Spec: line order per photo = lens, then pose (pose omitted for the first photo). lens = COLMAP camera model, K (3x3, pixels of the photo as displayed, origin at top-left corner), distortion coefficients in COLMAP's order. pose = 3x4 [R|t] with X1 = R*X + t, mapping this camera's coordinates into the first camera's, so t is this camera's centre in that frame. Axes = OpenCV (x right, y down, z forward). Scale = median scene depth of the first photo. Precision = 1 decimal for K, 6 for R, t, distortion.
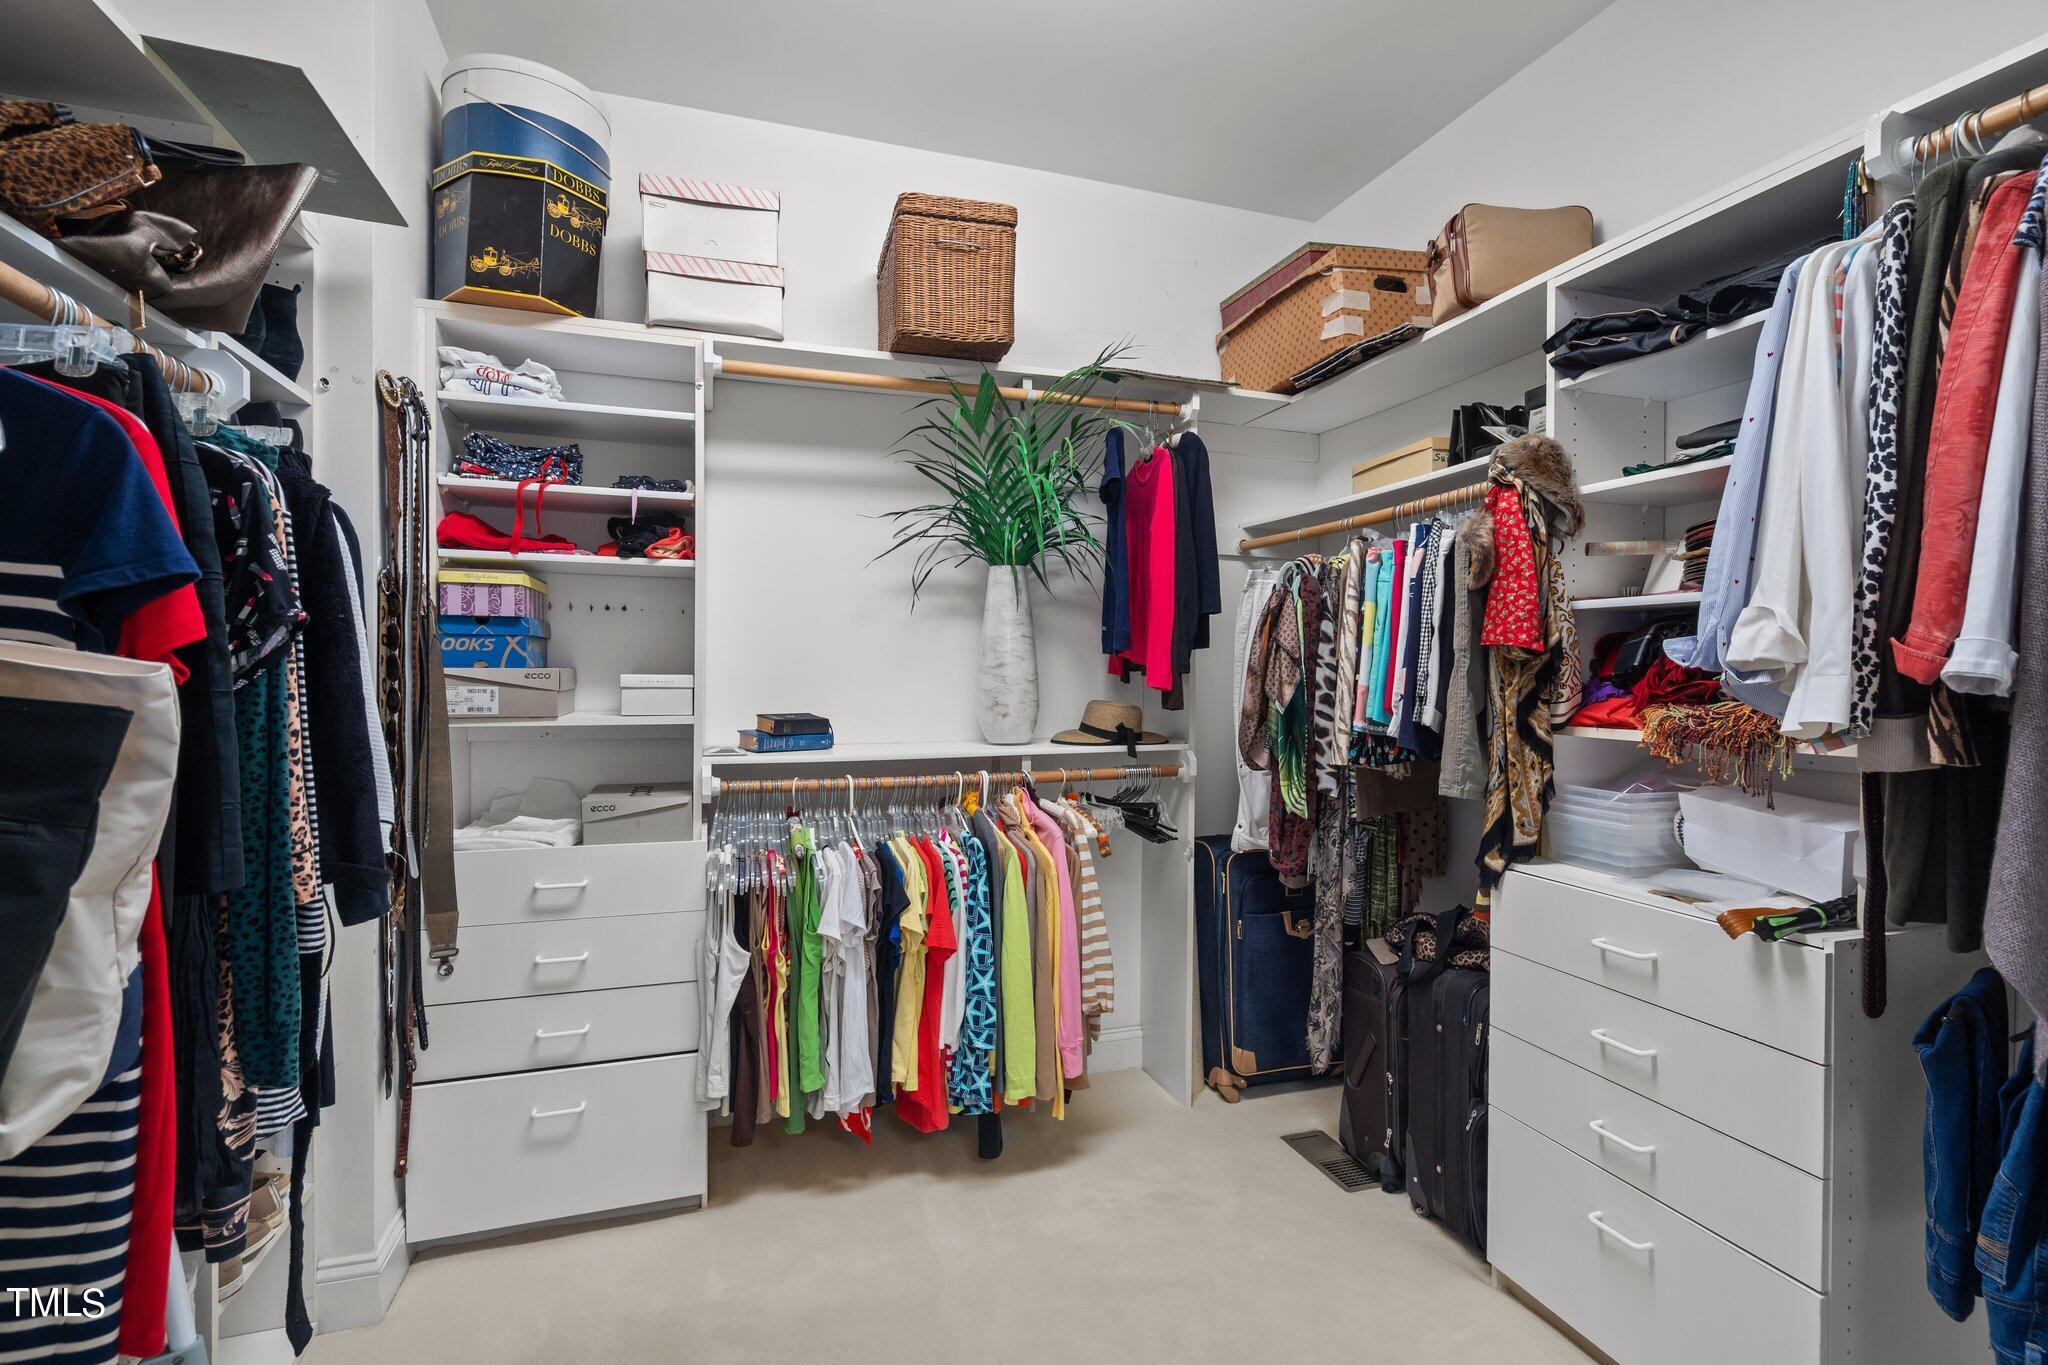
lens RADIAL K [[927.7, 0, 1017.5], [0, 927.7, 661.7], [0, 0, 1]] dist [-0.002574, 0.000905]
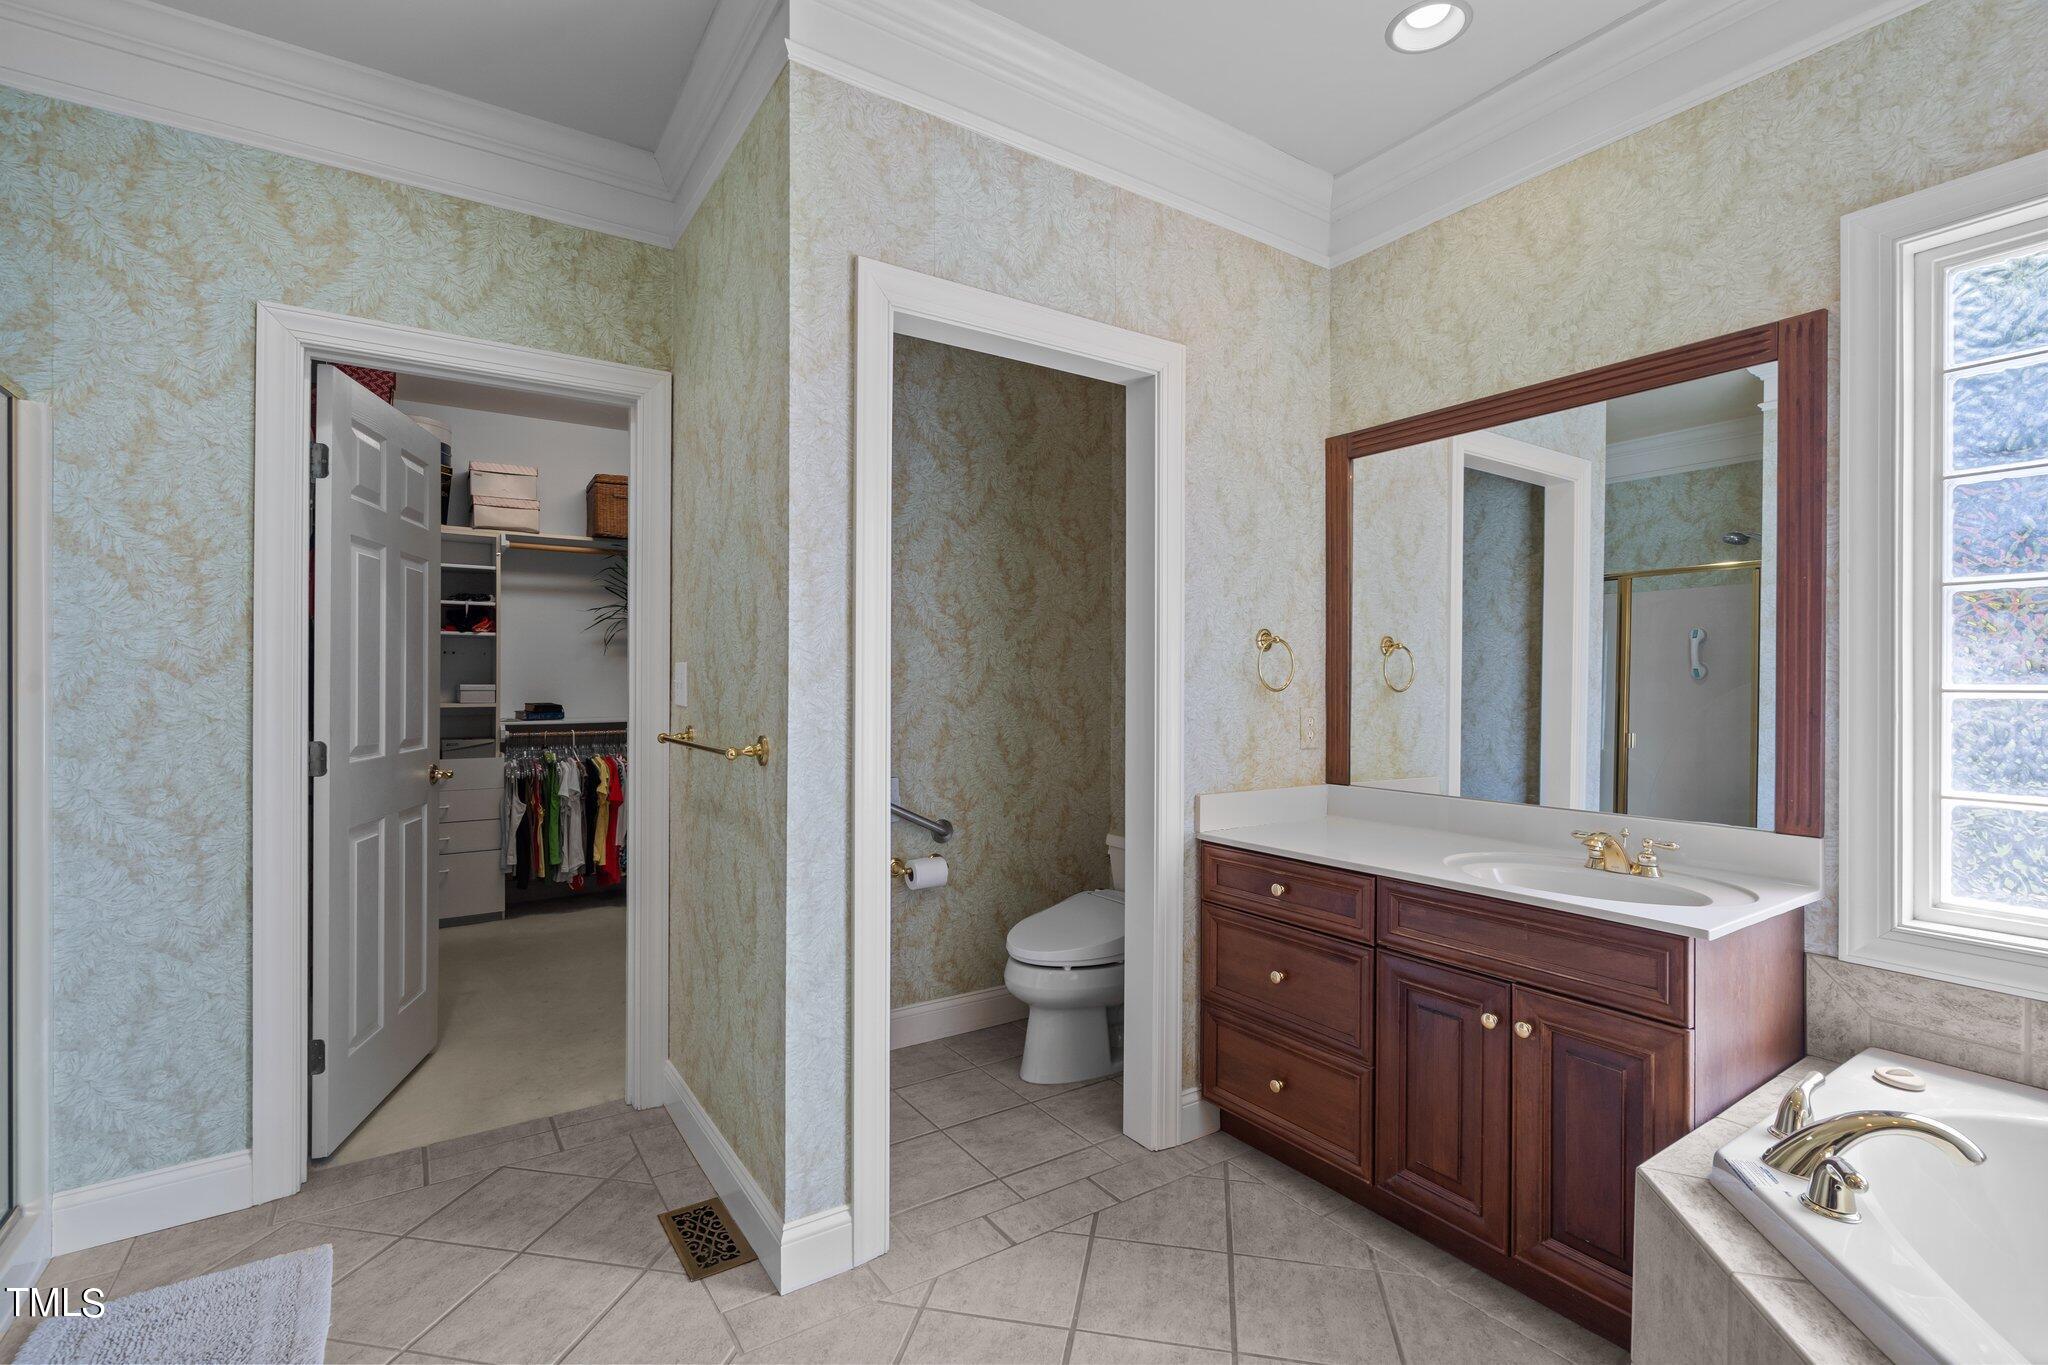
lens RADIAL K [[925.8, 0, 1012.7], [0, 925.8, 681.4], [0, 0, 1]] dist [0.001403, -0.000022]
pose [[0.963550, -0.001633, 0.267523, 0.251764], [-0.000319, 0.999974, 0.007254, -0.009679], [-0.267528, -0.007075, 0.963524, -1.479894]]
